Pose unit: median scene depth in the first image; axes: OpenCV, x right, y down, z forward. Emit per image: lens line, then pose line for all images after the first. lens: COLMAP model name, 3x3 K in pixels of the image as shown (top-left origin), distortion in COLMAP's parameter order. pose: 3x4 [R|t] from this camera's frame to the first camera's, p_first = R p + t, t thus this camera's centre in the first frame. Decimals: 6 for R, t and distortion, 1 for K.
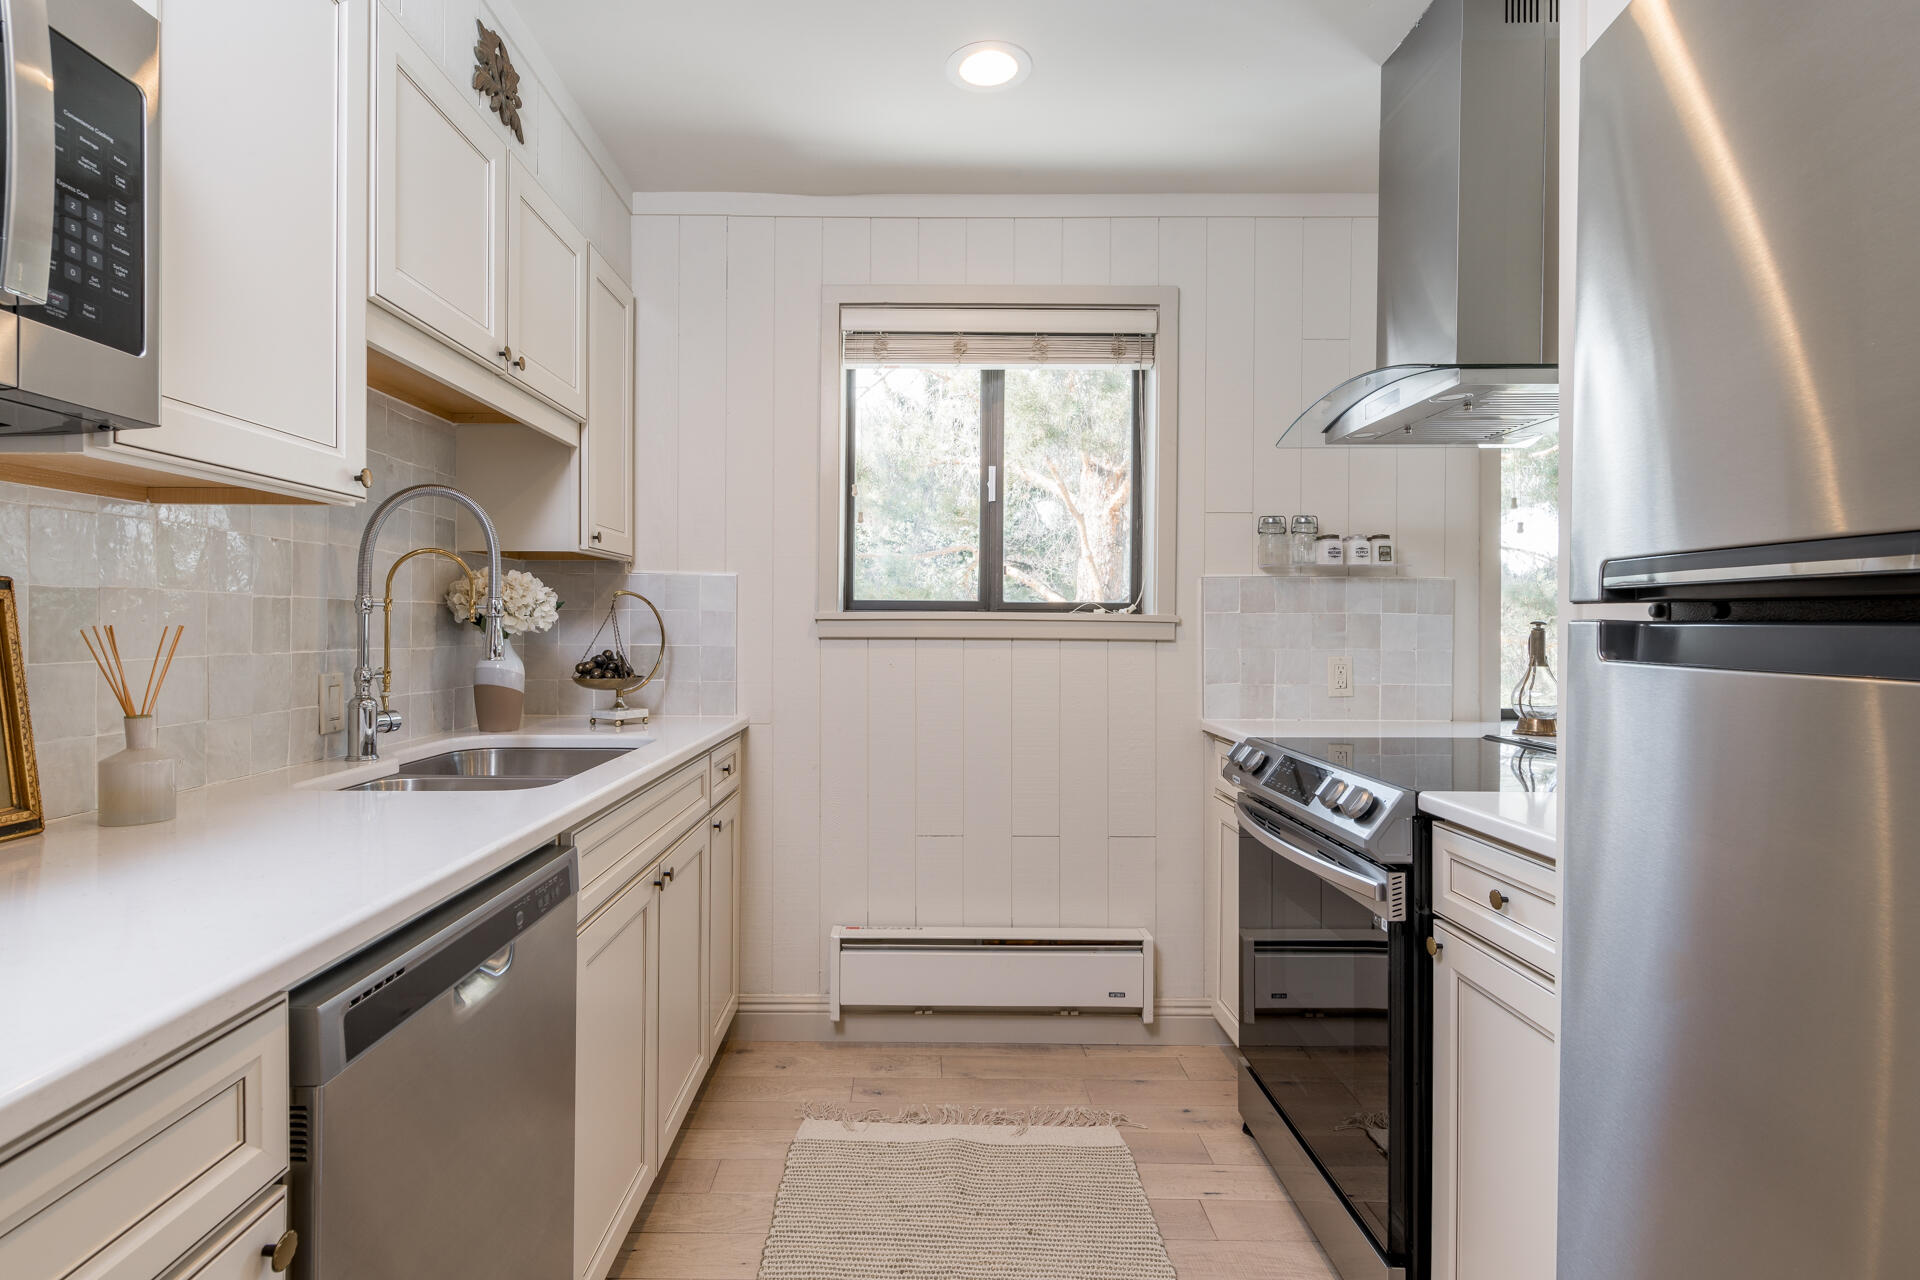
lens RADIAL K [[949.5, 0, 960.0], [0, 949.5, 640.0], [0, 0, 1]] dist [-0.000023, -0.000031]
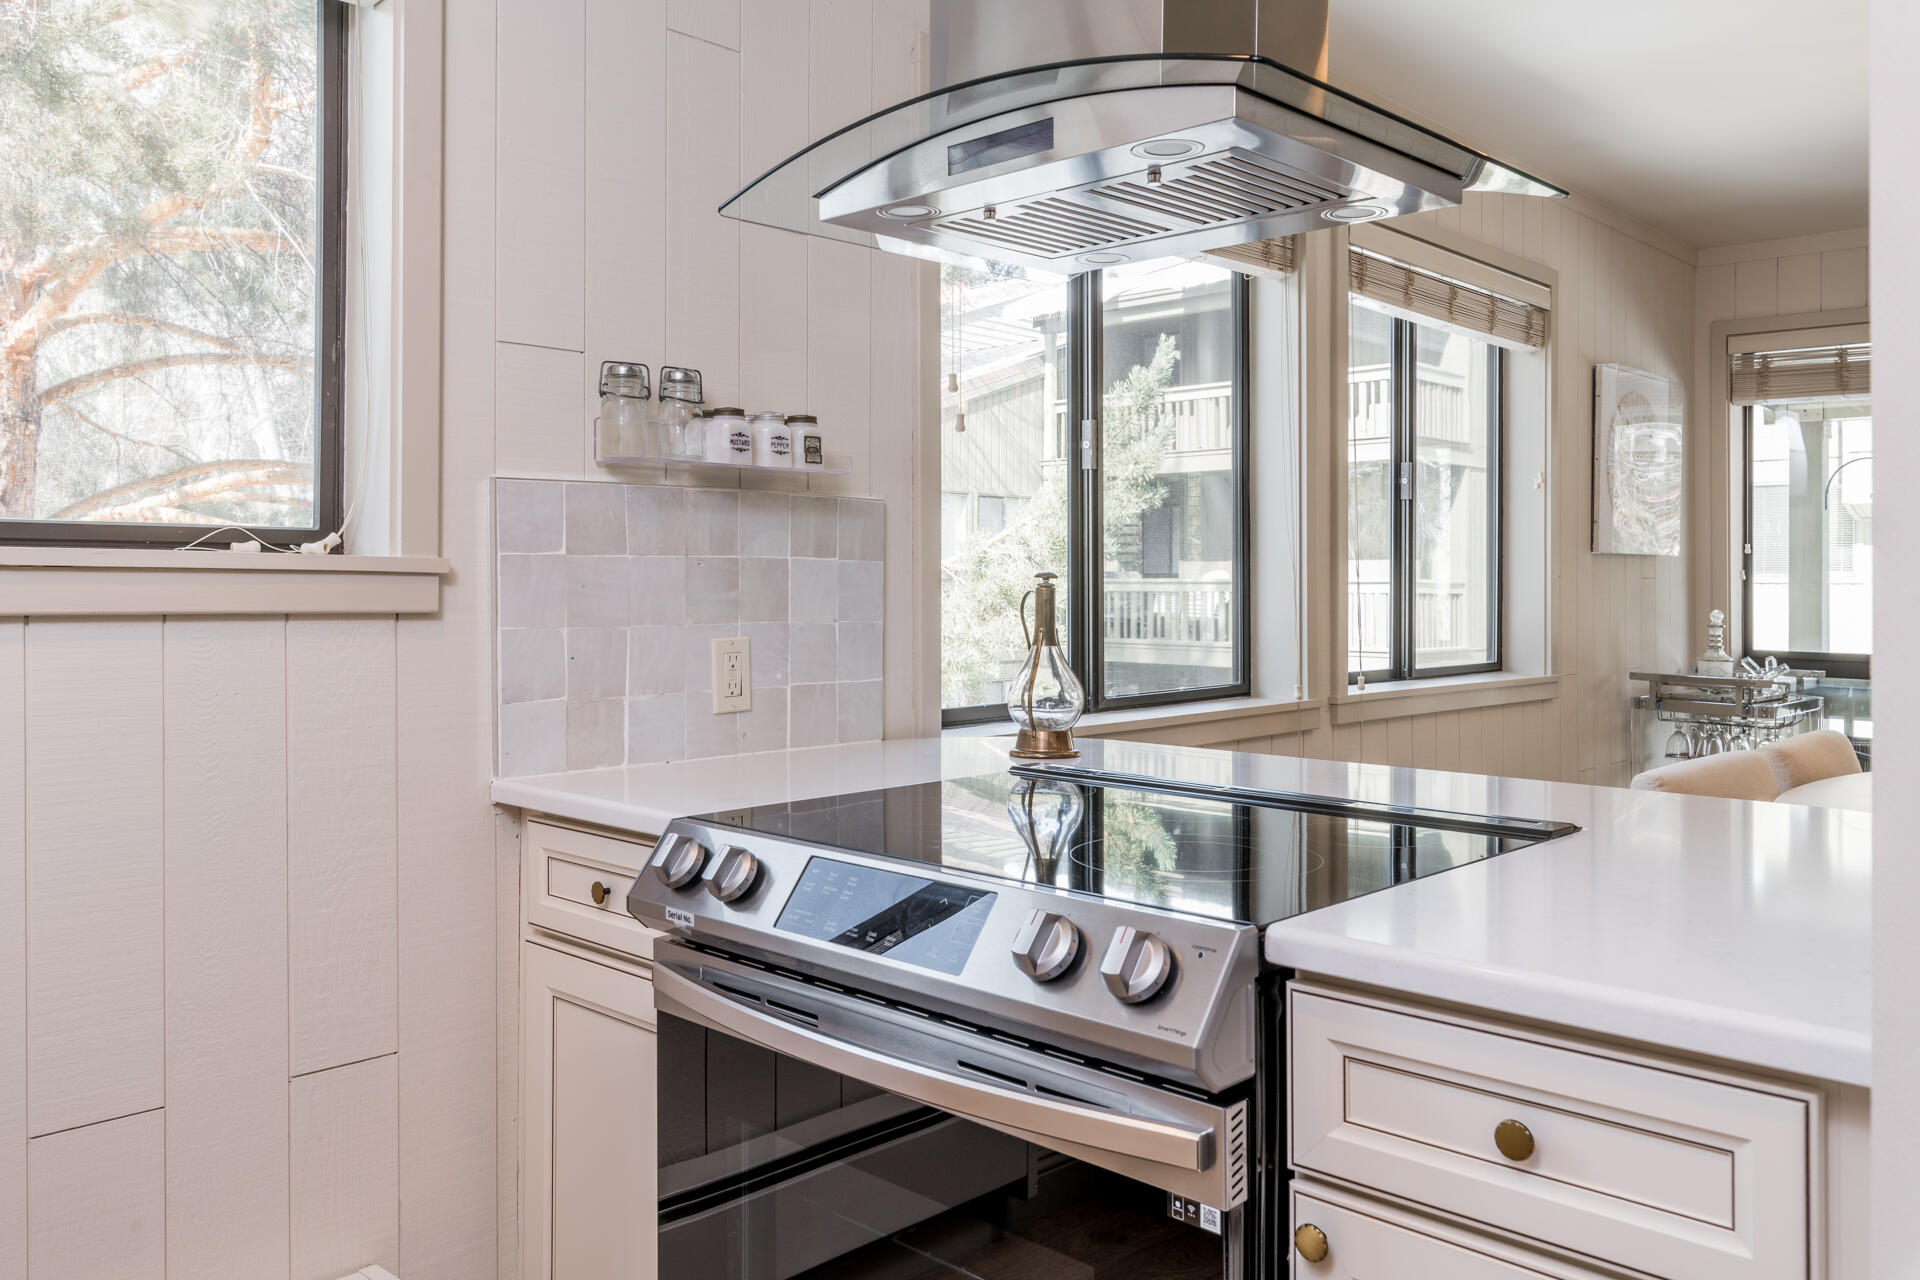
lens RADIAL K [[1446.0, 0, 961.4], [0, 1446.0, 601.9], [0, 0, 1]] dist [0.006724, 0.001701]
pose [[0.714886, -0.013329, 0.699114, -0.081412], [0.011531, 0.999907, 0.007272, -0.007491], [-0.699146, 0.002862, 0.714973, 0.335037]]
